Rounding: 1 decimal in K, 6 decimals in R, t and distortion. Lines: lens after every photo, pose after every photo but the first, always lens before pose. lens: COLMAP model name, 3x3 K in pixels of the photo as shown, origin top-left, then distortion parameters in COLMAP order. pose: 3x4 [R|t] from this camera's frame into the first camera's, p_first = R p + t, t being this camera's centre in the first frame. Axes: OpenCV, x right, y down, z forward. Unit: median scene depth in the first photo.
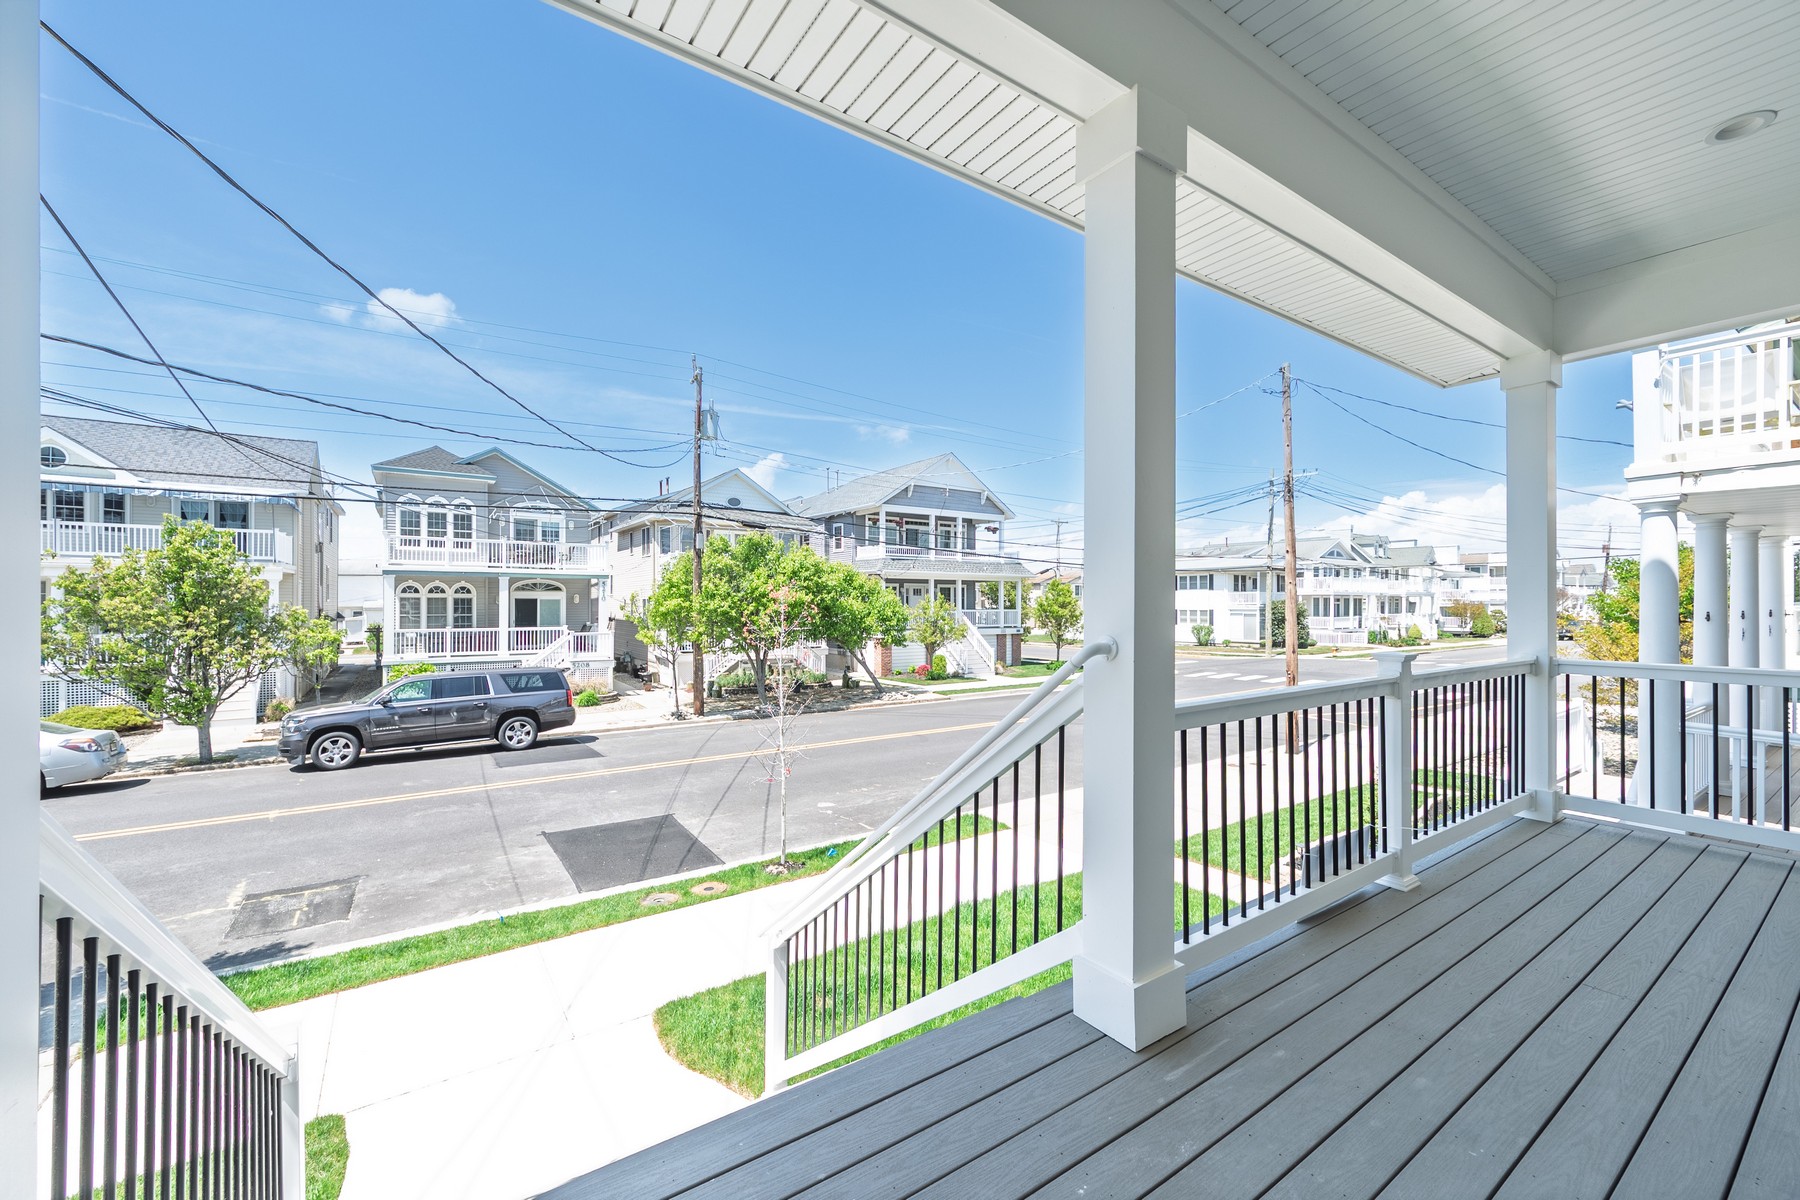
lens RADIAL K [[715.1, 0, 900.0], [0, 715.1, 600.0], [0, 0, 1]] dist [-0.000804, -0.000157]
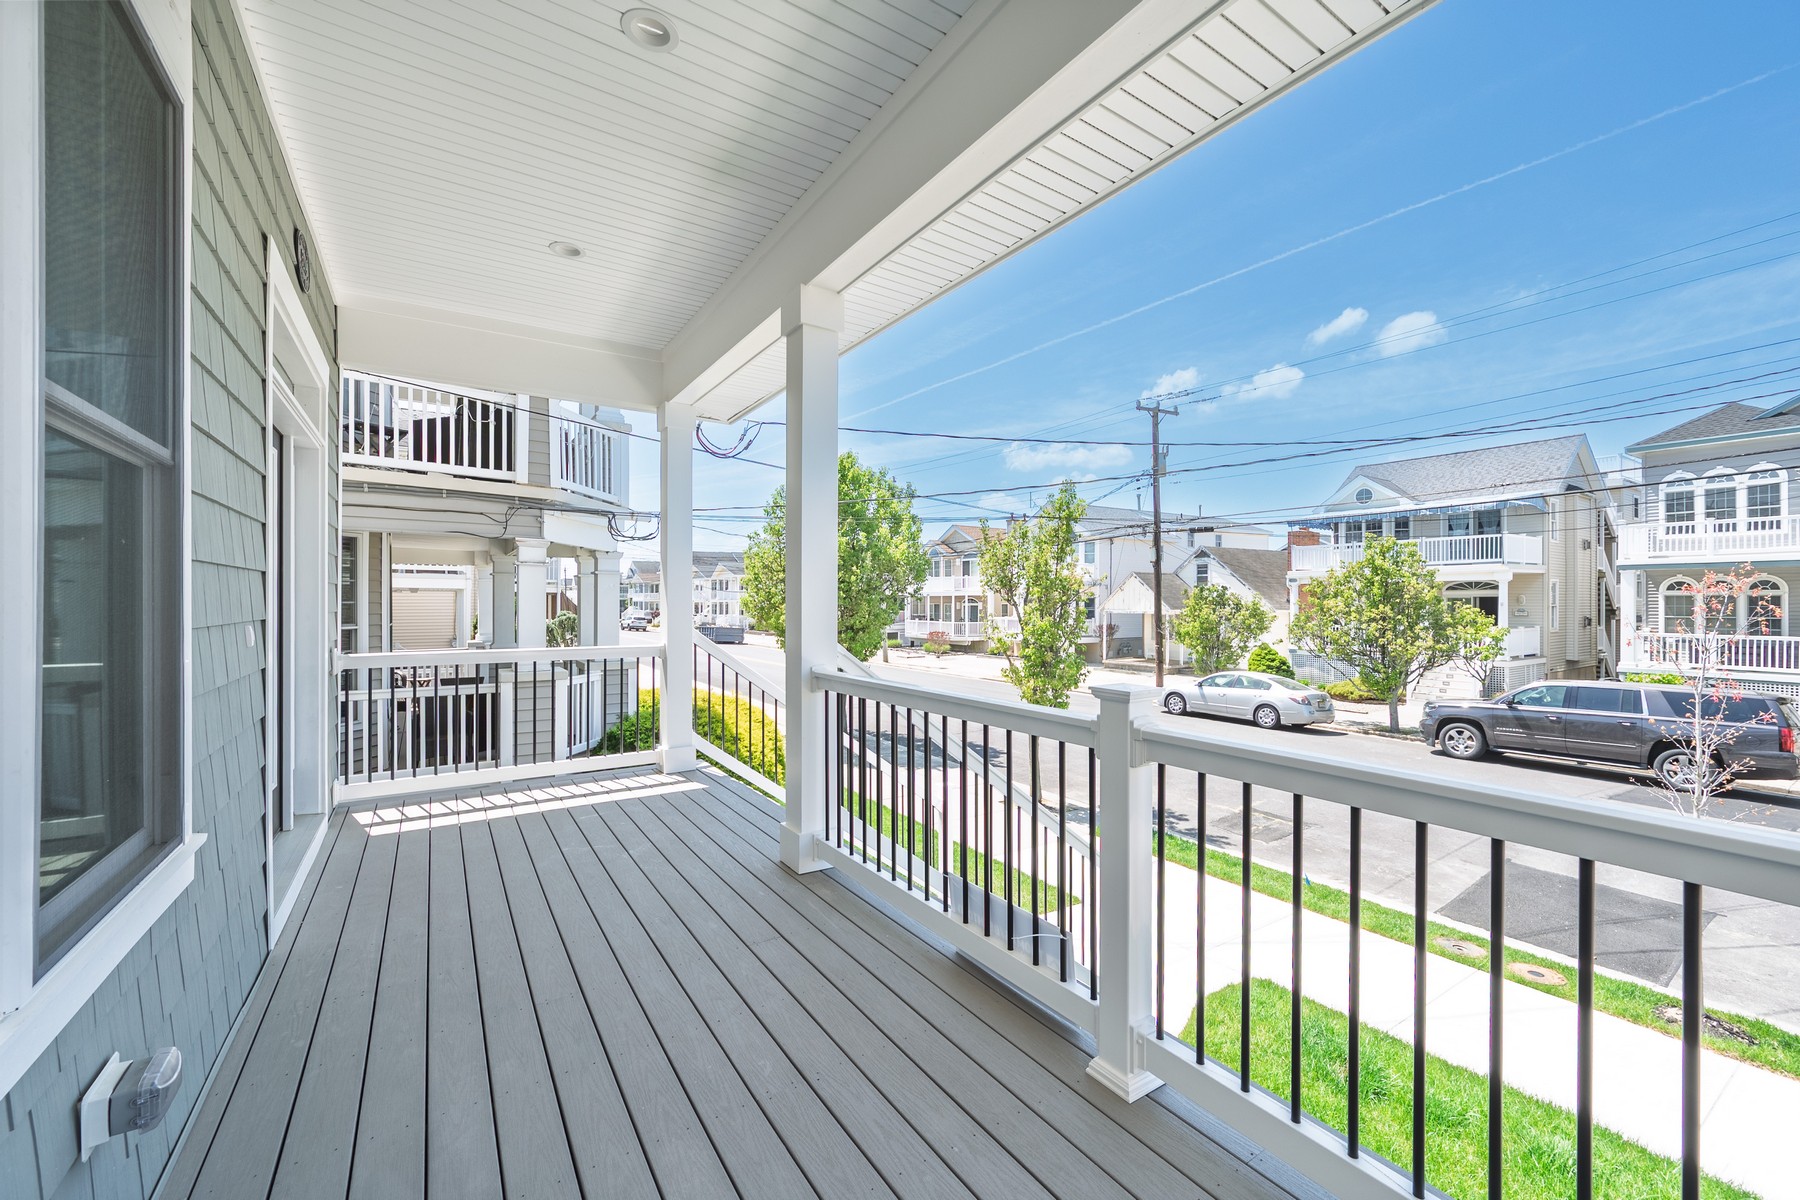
lens RADIAL K [[715.1, 0, 900.0], [0, 715.1, 600.0], [0, 0, 1]] dist [-0.000804, -0.000157]
pose [[-0.020463, -0.002960, -0.999786, 0.190150], [0.003544, 0.999989, -0.003033, 0.001026], [0.999784, -0.003606, -0.020452, 0.122728]]
